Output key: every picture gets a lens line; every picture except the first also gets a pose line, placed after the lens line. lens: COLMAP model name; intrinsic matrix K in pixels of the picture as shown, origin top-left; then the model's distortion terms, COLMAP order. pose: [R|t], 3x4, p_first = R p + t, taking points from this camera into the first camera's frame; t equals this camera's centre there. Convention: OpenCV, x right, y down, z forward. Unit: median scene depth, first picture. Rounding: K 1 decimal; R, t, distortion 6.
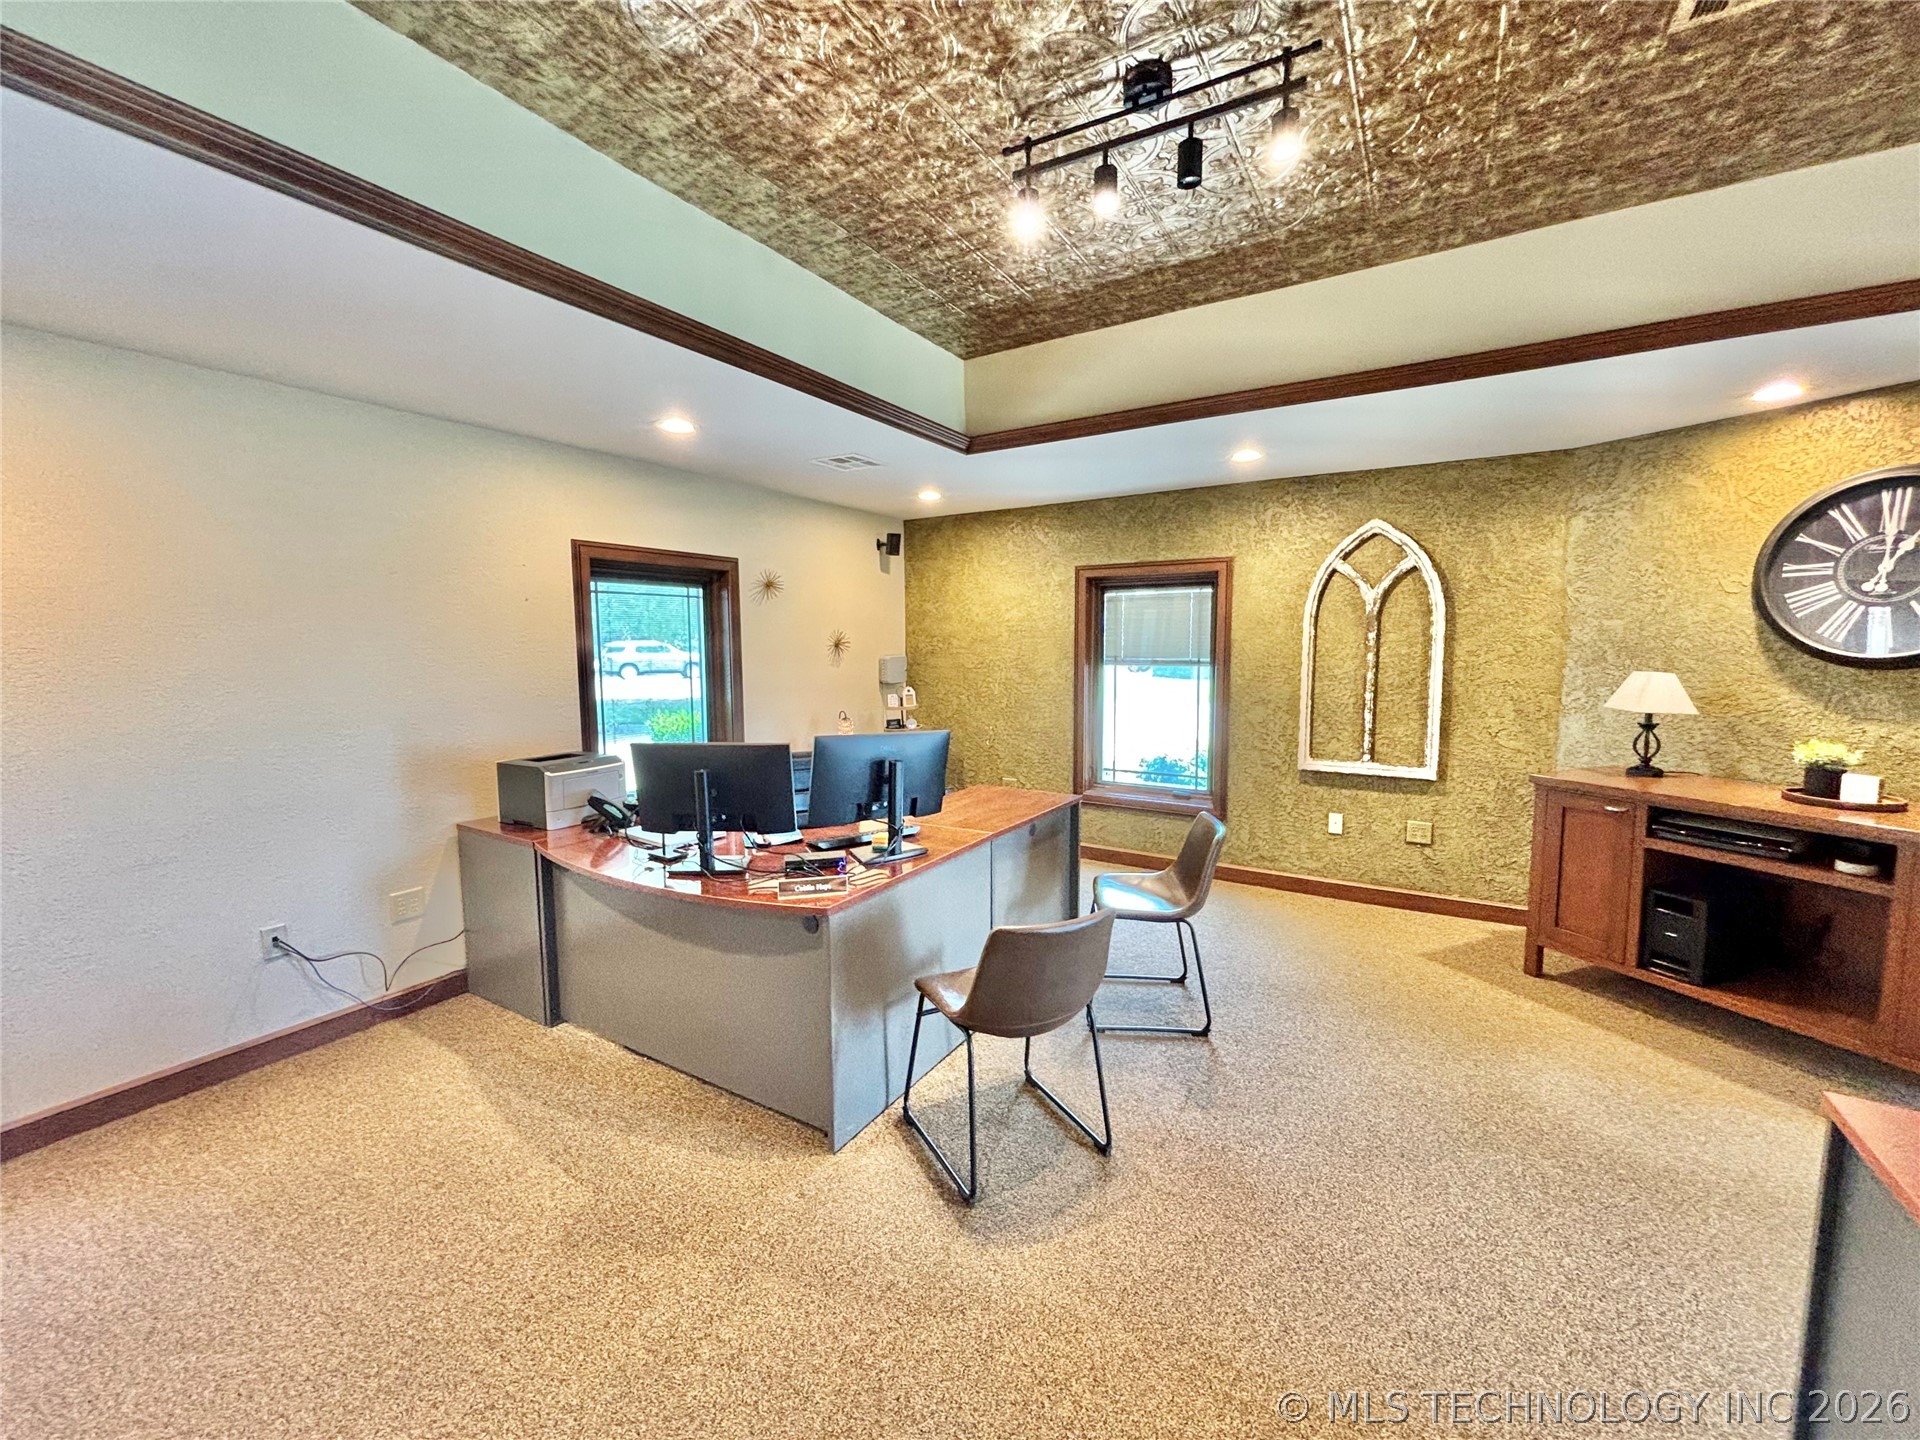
lens RADIAL K [[773.1, 0, 967.6], [0, 773.1, 706.3], [0, 0, 1]] dist [0.001874, -0.000821]
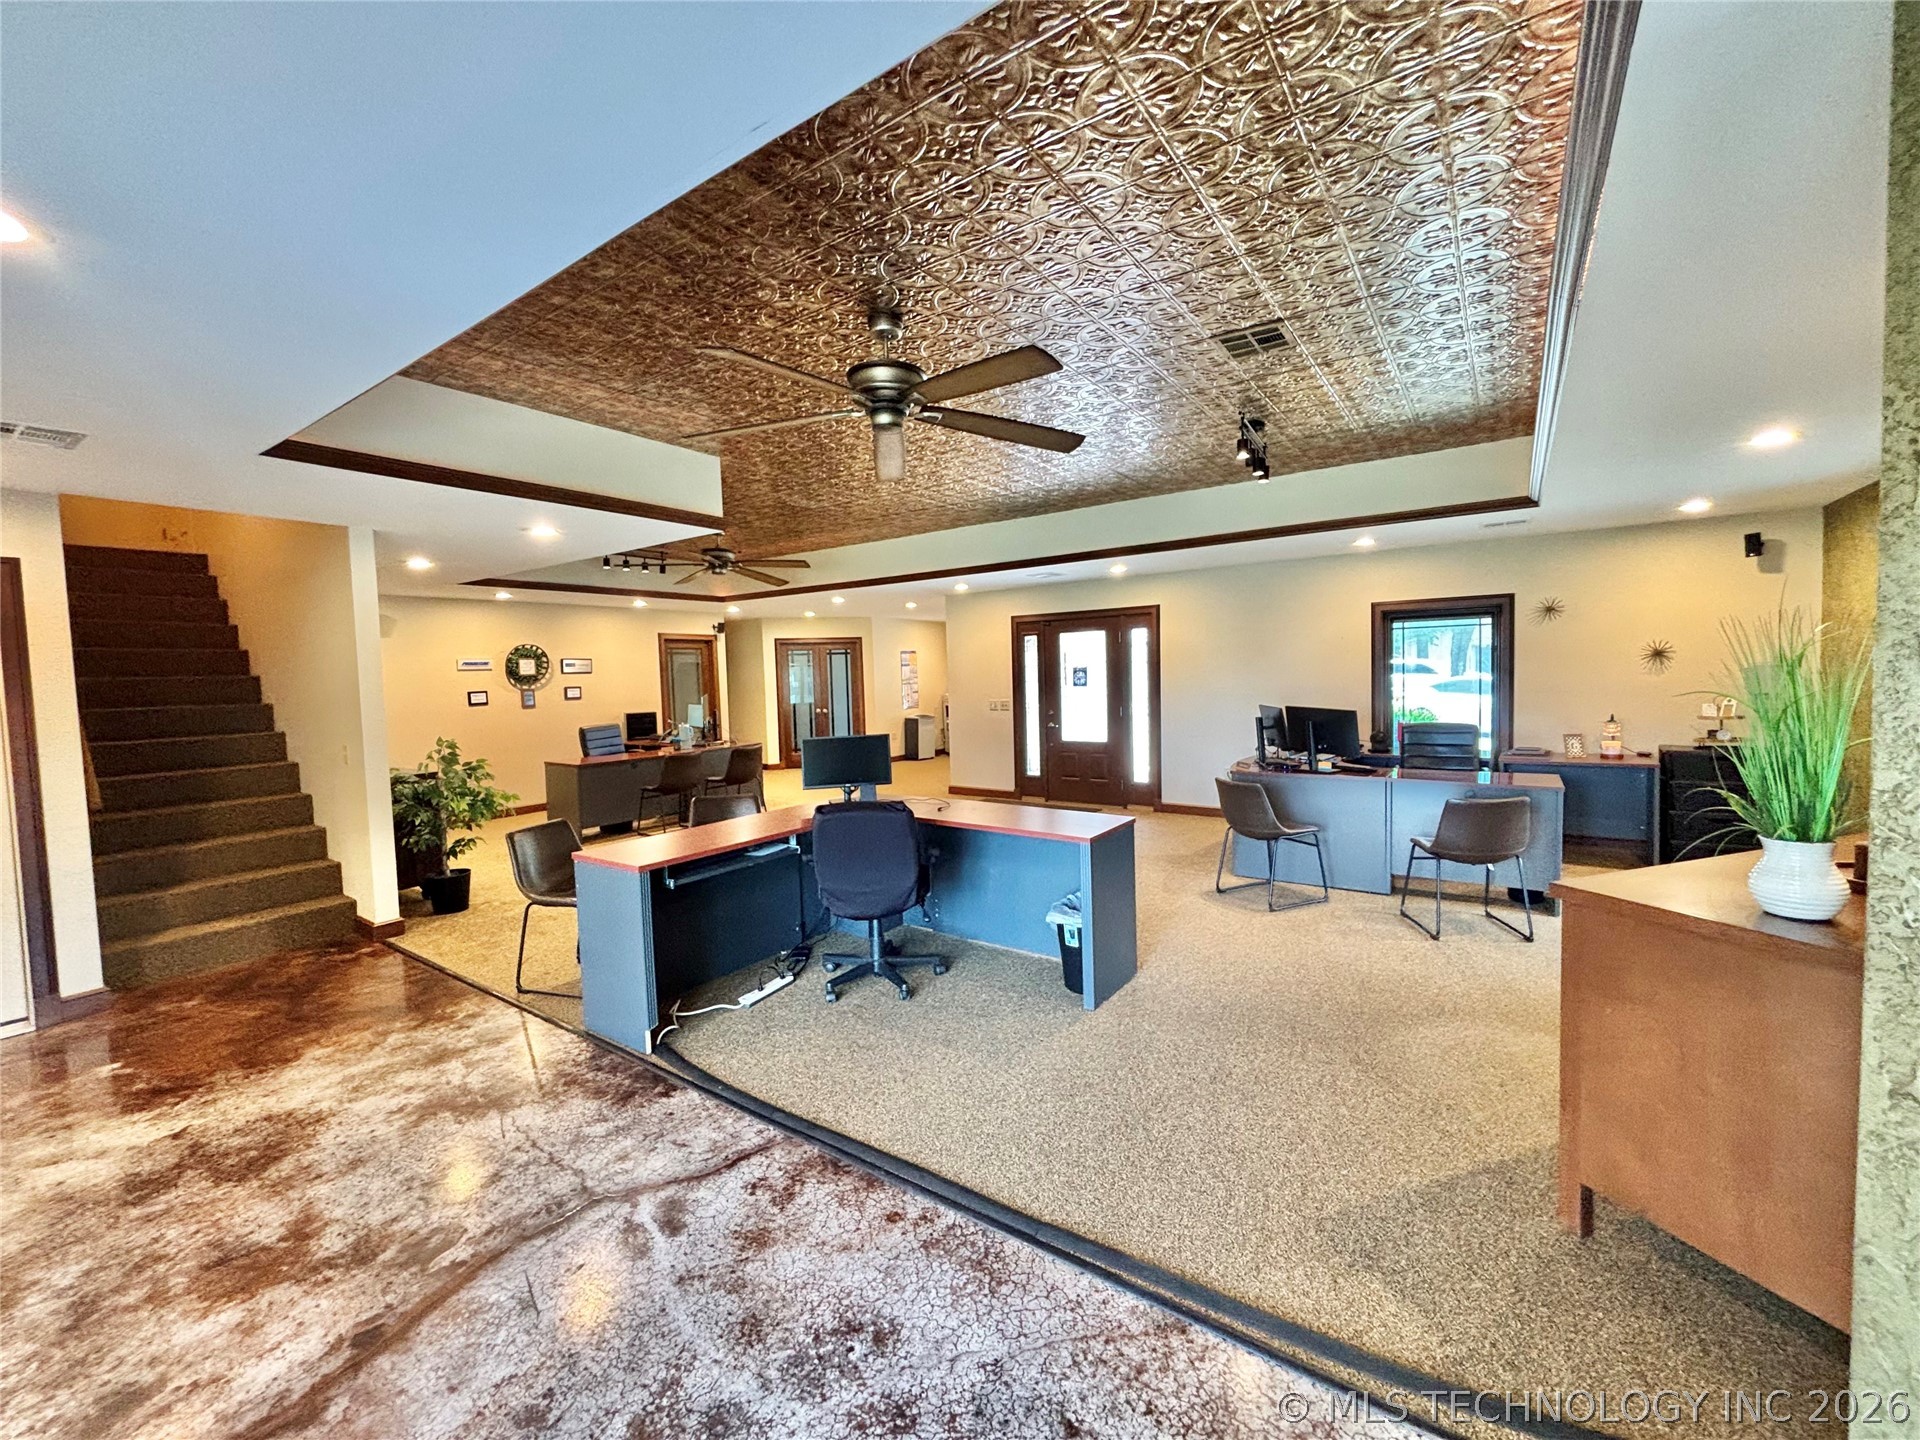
lens RADIAL K [[773.1, 0, 962.1], [0, 773.1, 707.1], [0, 0, 1]] dist [0.001874, -0.000821]
pose [[-0.073346, 0.050640, -0.996020, 1.881176], [-0.055276, 0.996968, 0.054758, -0.023164], [0.995773, 0.059073, -0.070325, 0.243315]]
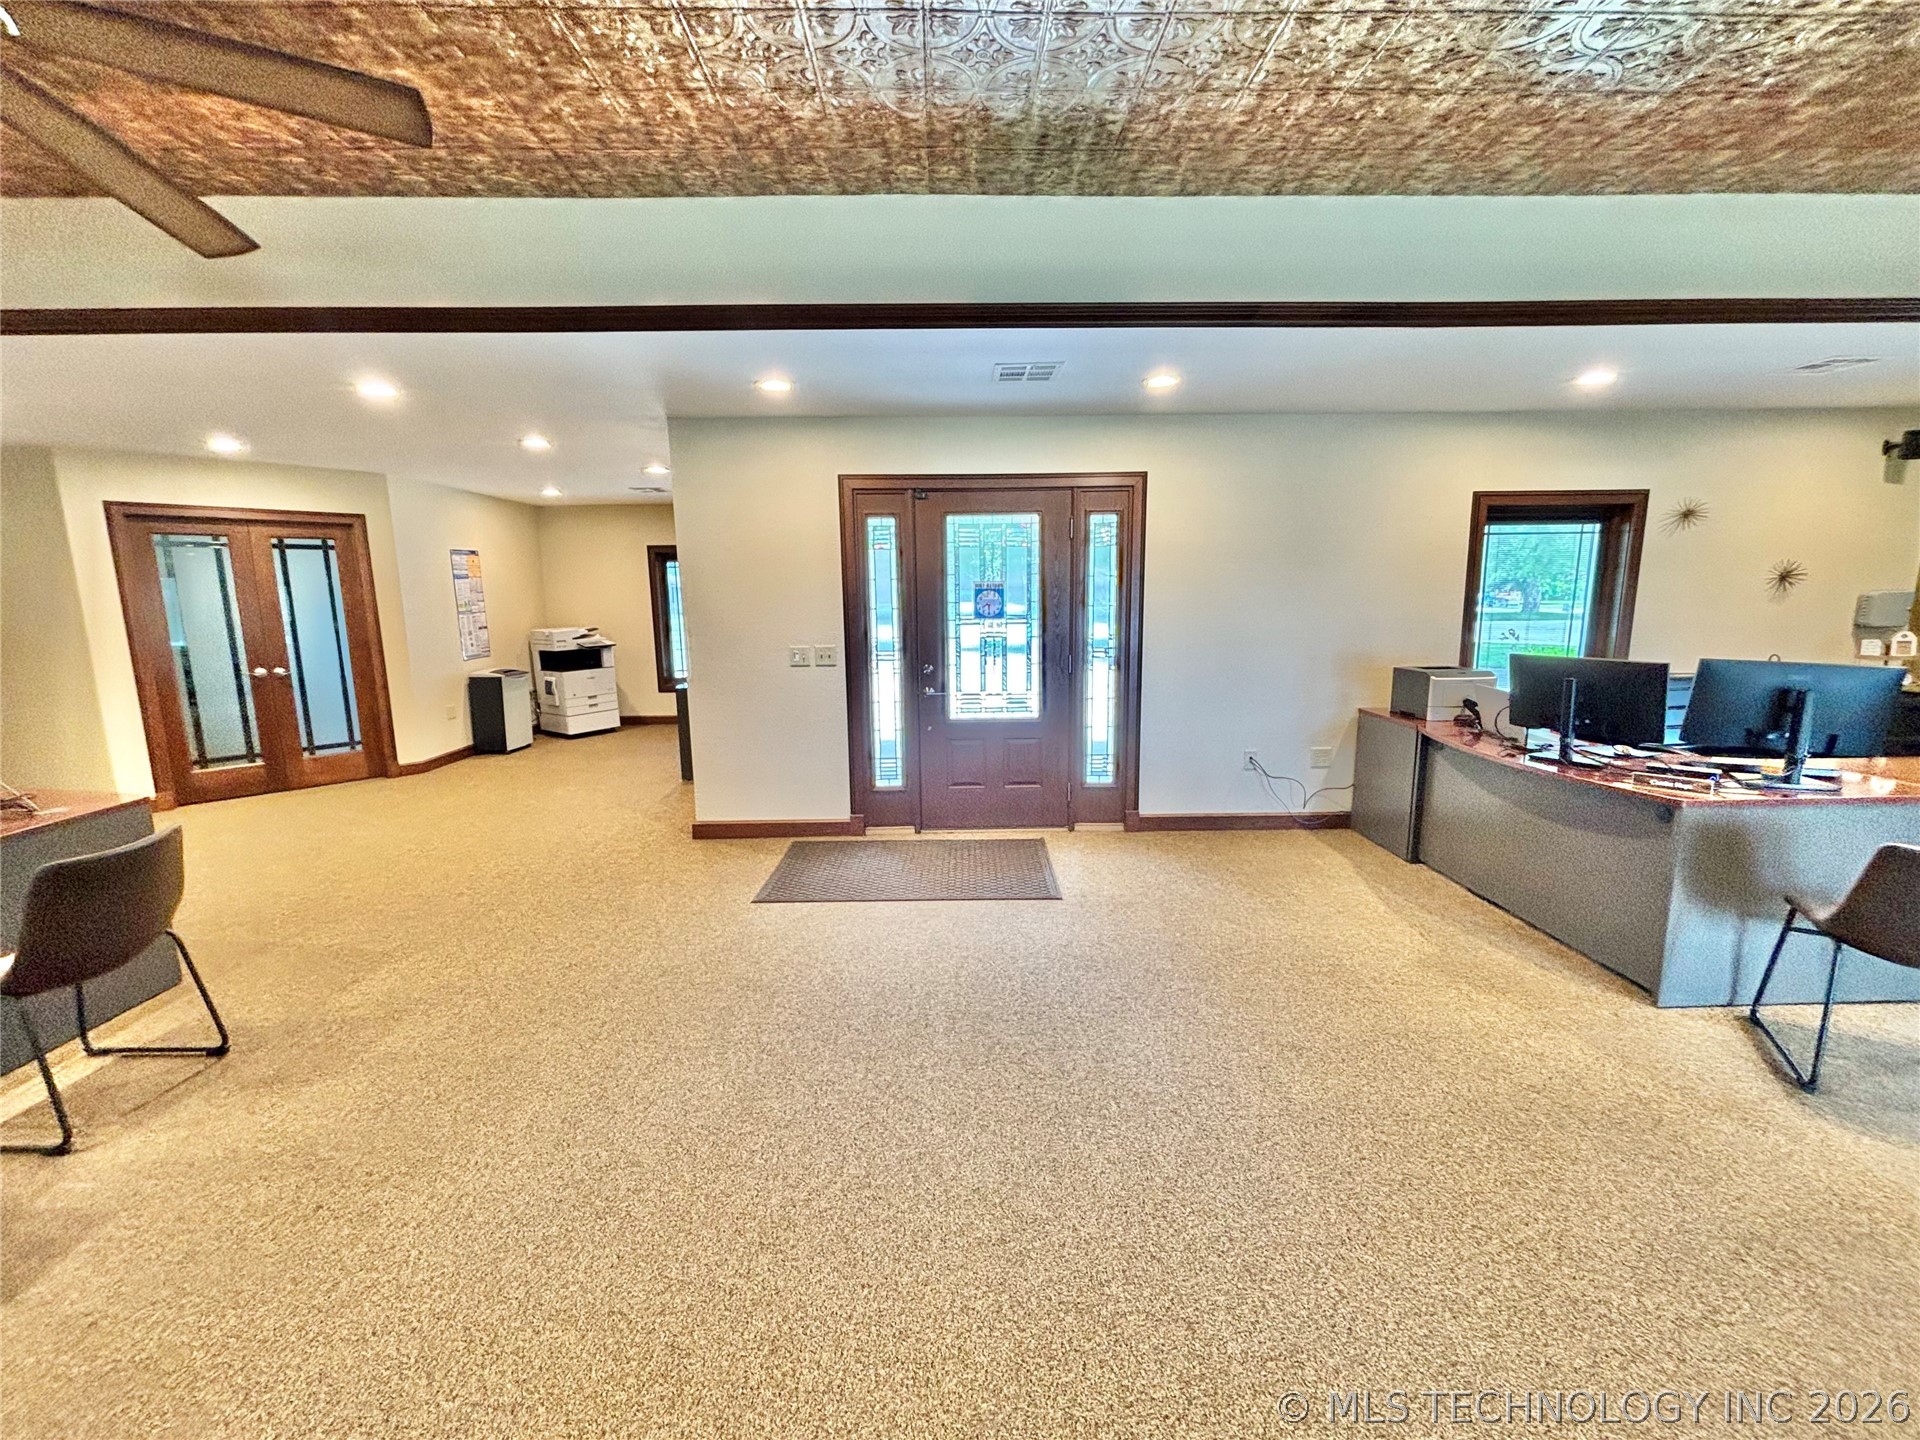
lens RADIAL K [[773.1, 0, 954.5], [0, 773.1, 716.2], [0, 0, 1]] dist [0.001874, -0.000821]
pose [[0.528482, 0.133740, -0.838344, 0.163822], [-0.061061, 0.990944, 0.119592, 0.050358], [0.846746, -0.012013, 0.531862, -0.454867]]
